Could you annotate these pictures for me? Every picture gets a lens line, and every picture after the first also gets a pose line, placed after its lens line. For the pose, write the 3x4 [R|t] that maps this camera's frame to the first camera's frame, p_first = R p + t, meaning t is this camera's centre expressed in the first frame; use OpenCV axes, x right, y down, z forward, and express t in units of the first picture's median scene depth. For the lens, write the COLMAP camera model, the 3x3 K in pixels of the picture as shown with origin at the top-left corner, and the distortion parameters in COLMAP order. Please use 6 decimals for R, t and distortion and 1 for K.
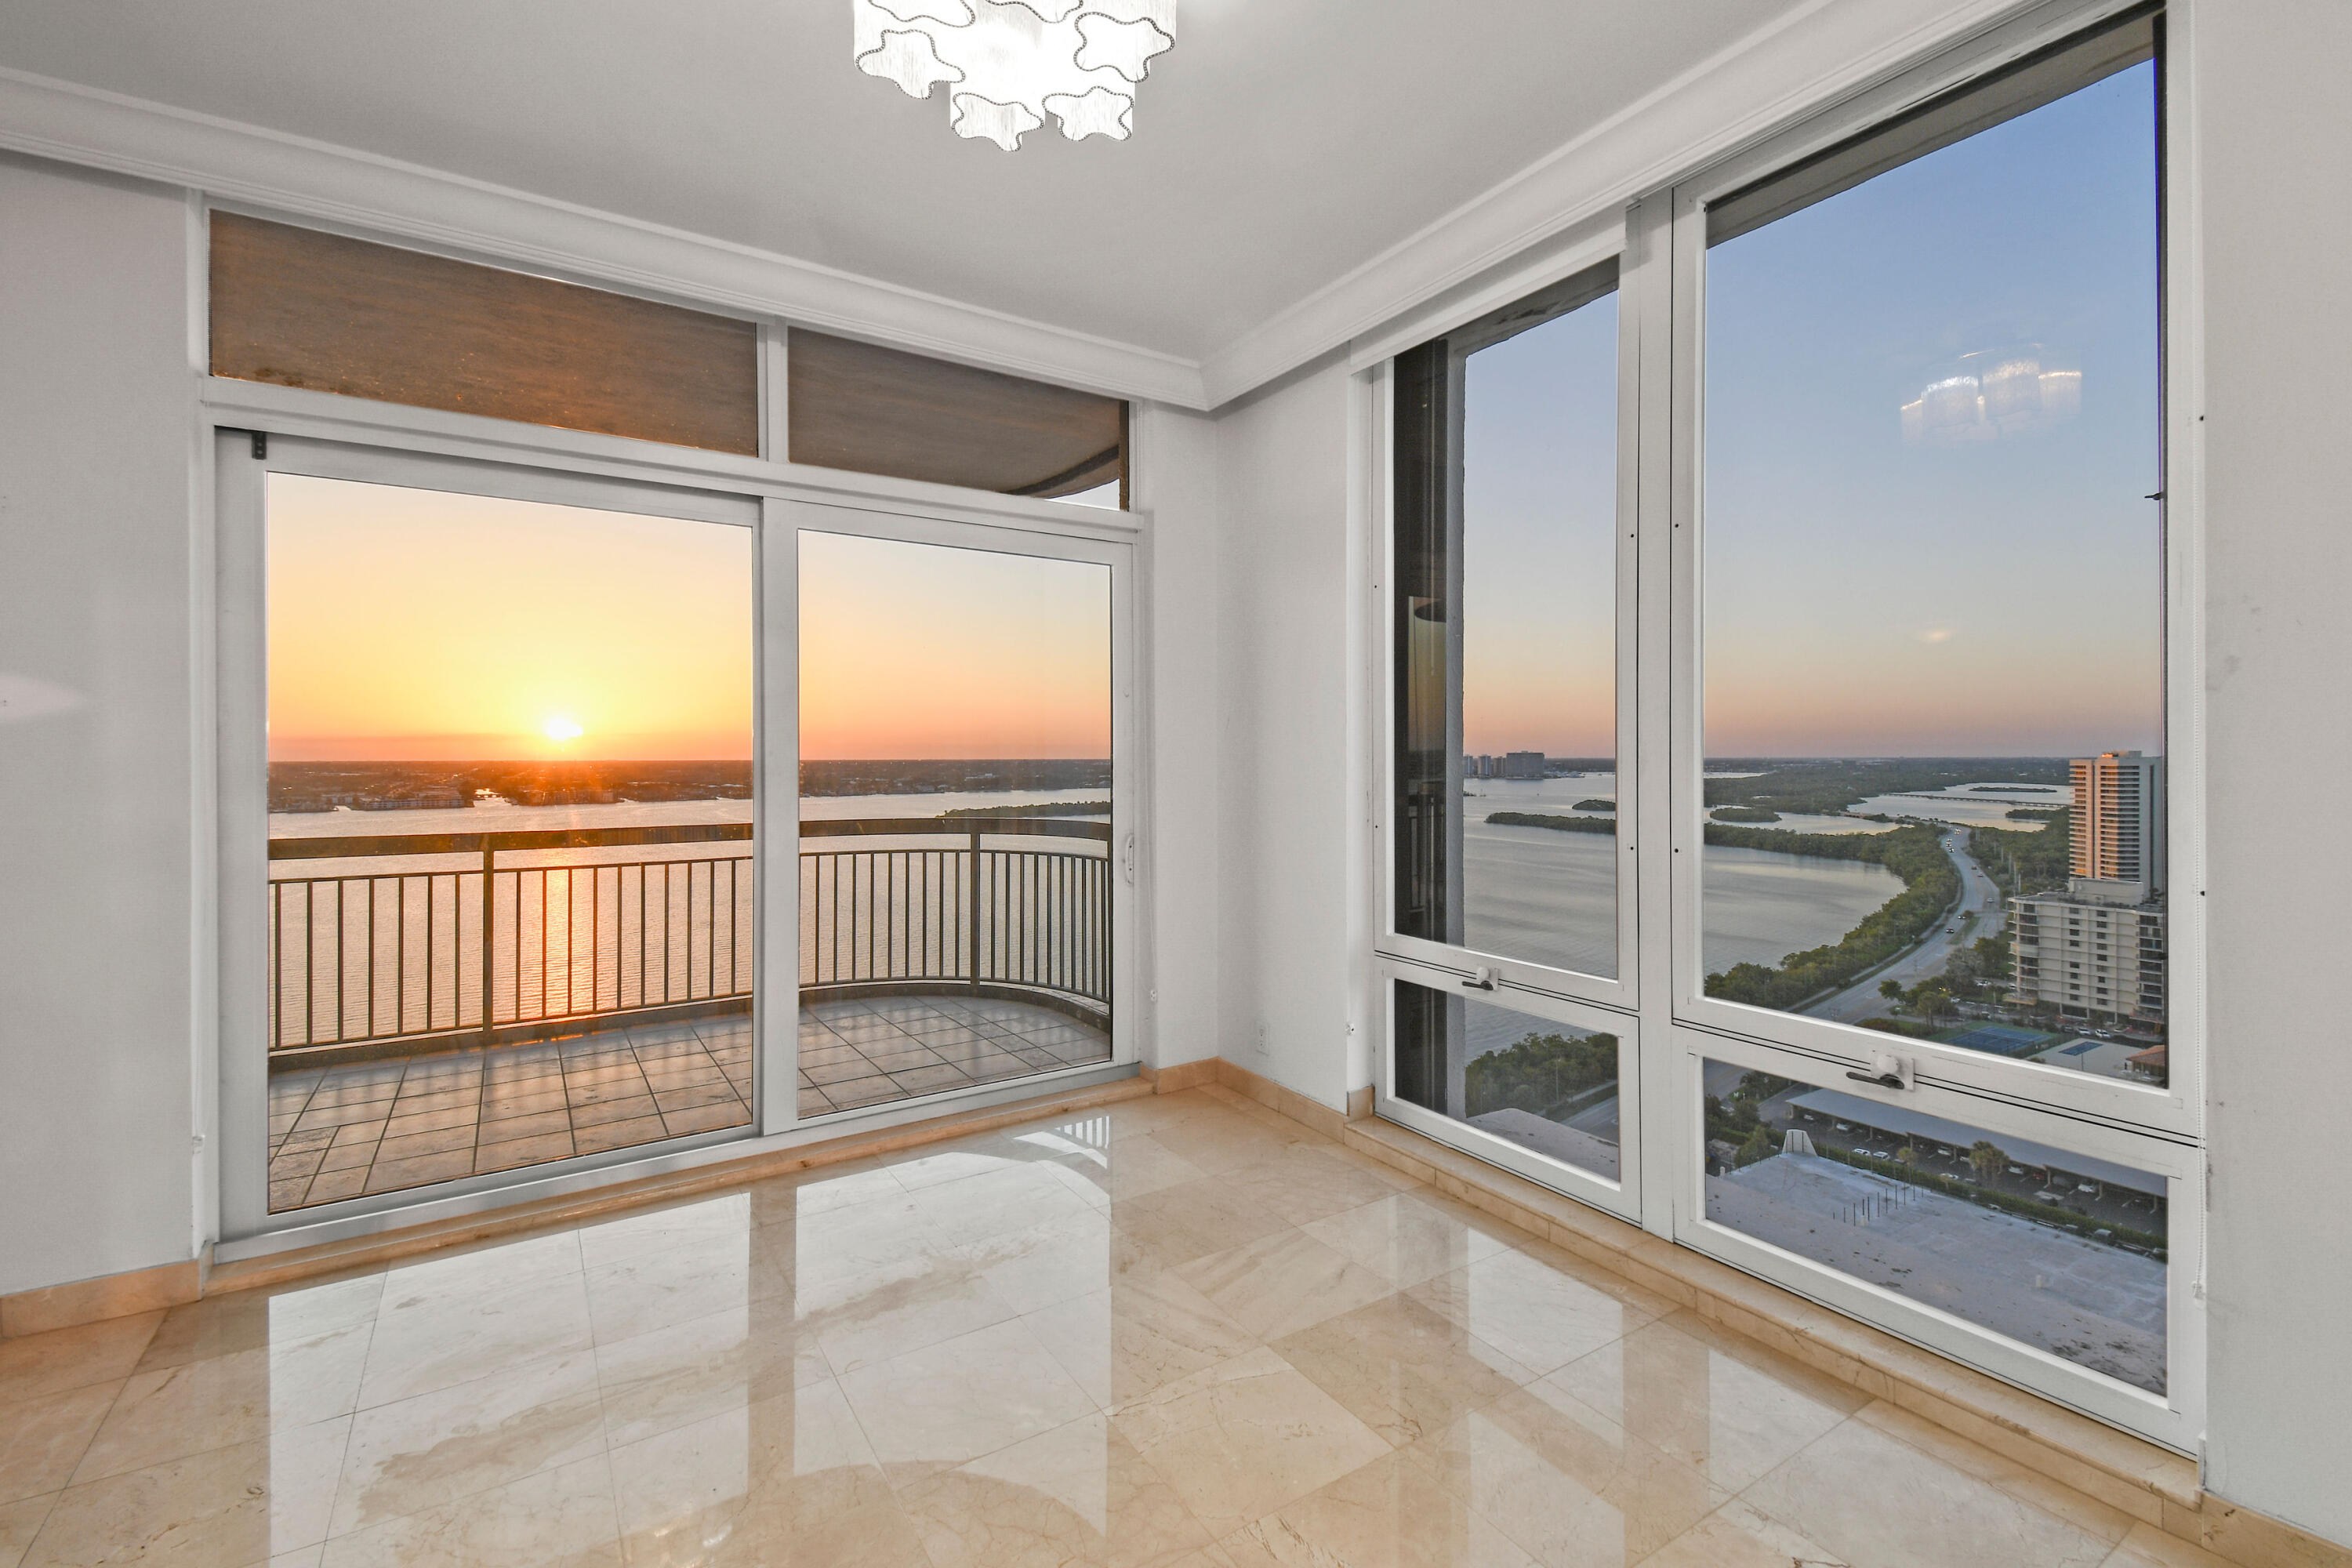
lens RADIAL K [[1052.2, 0, 1165.7], [0, 1052.2, 745.6], [0, 0, 1]] dist [0.035854, -0.014724]
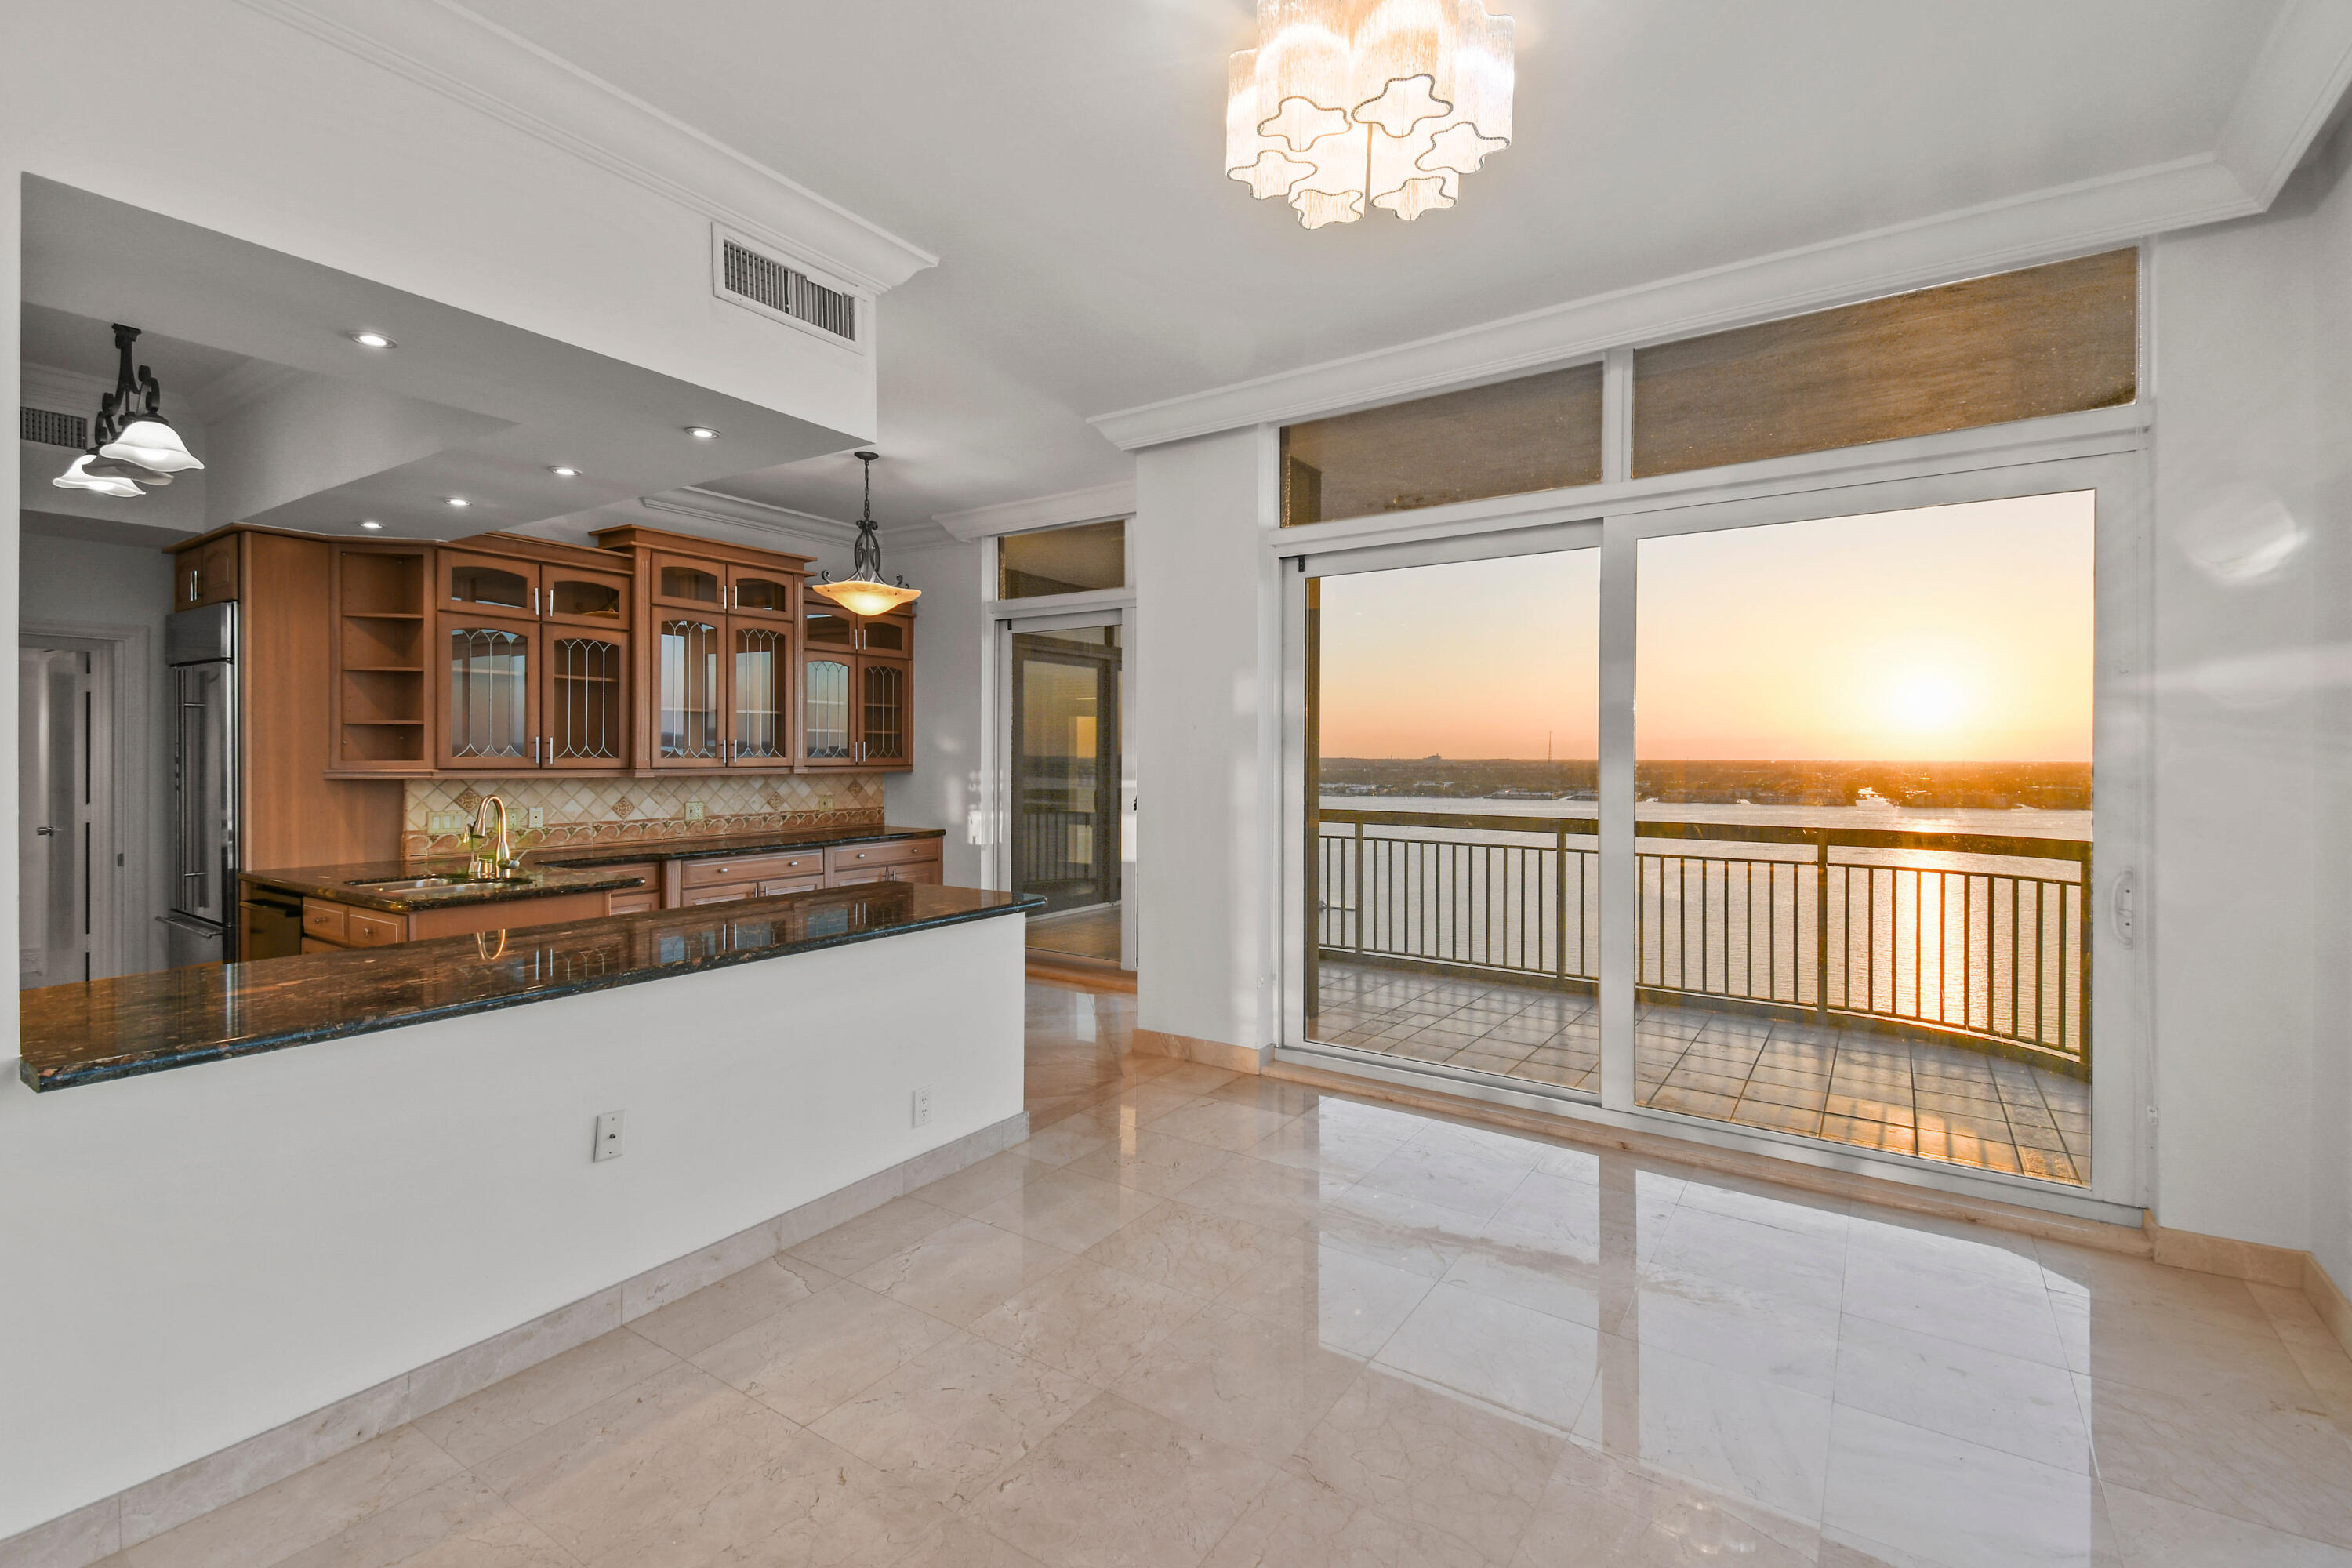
lens RADIAL K [[1052.2, 0, 1202.4], [0, 1052.2, 743.9], [0, 0, 1]] dist [0.035854, -0.014724]
pose [[0.387903, -0.006844, -0.921675, 0.446183], [0.005240, 0.999973, -0.005219, -0.000721], [0.921685, -0.002805, 0.387928, 0.196247]]
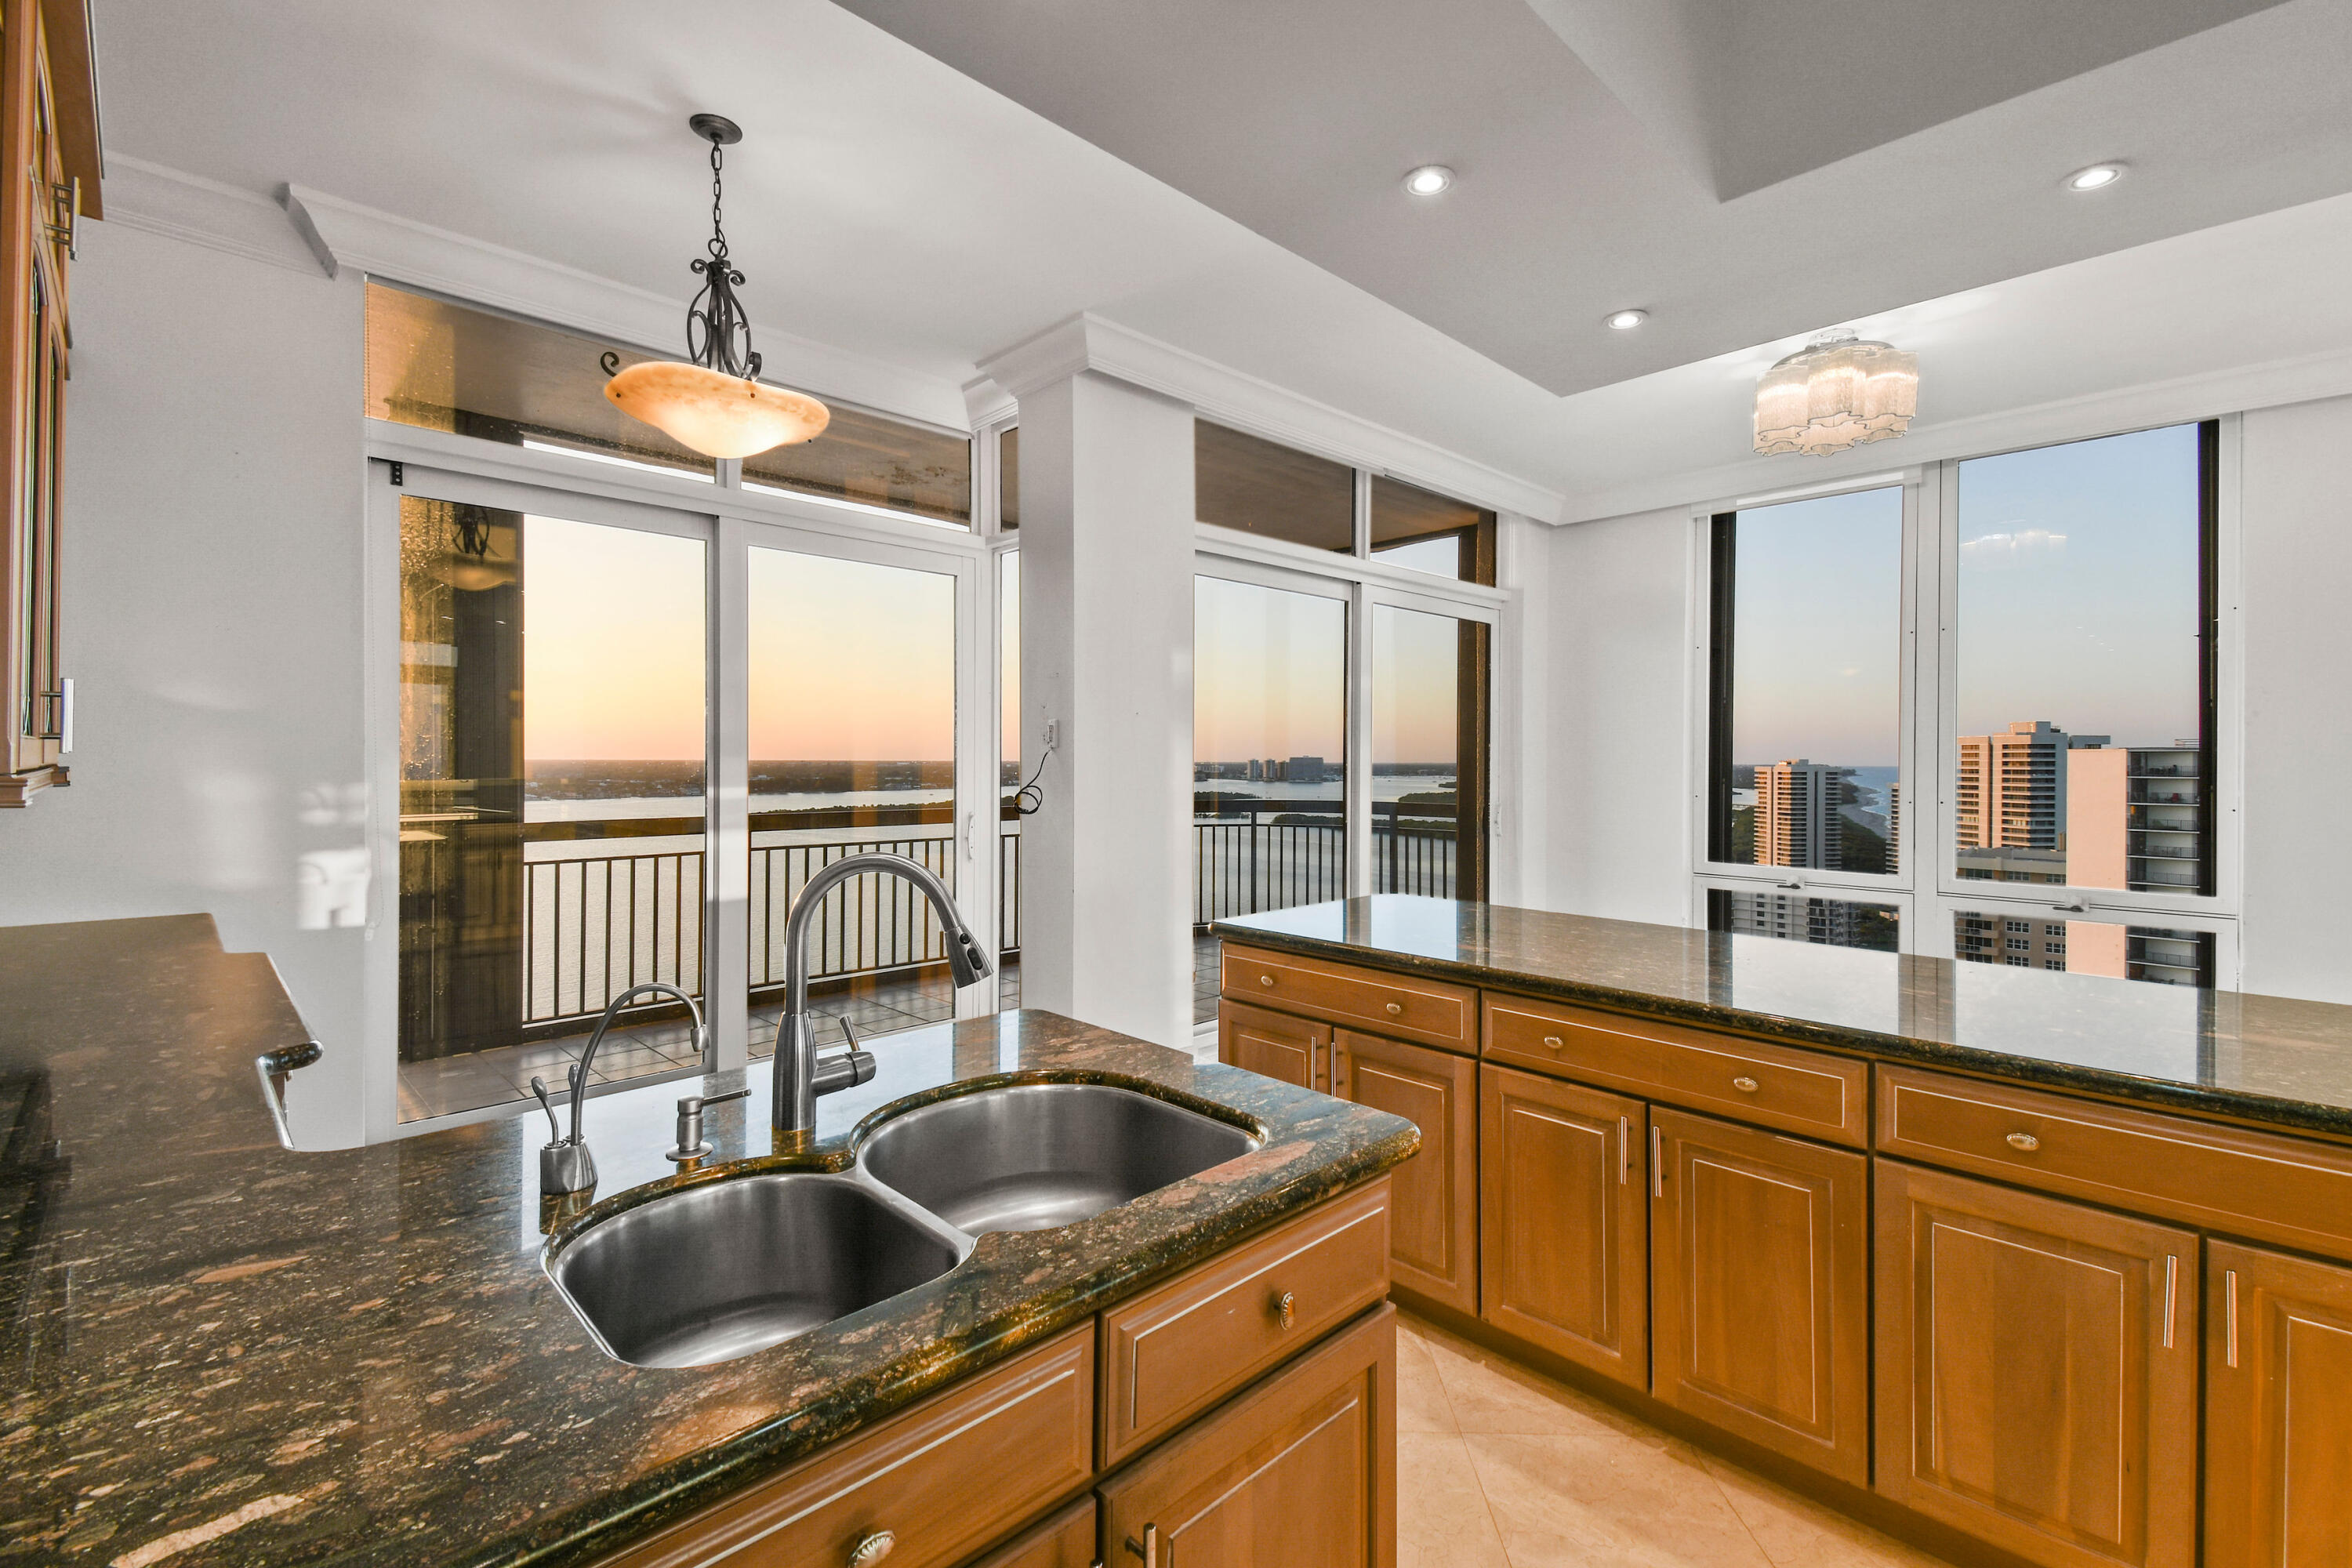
lens RADIAL K [[1052.2, 0, 1173.5], [0, 1052.2, 743.6], [0, 0, 1]] dist [0.035854, -0.014724]
pose [[0.979587, 0.010621, 0.200738, -0.285929], [-0.009917, 0.999941, -0.004510, 0.003365], [-0.200774, 0.002427, 0.979635, -0.136723]]
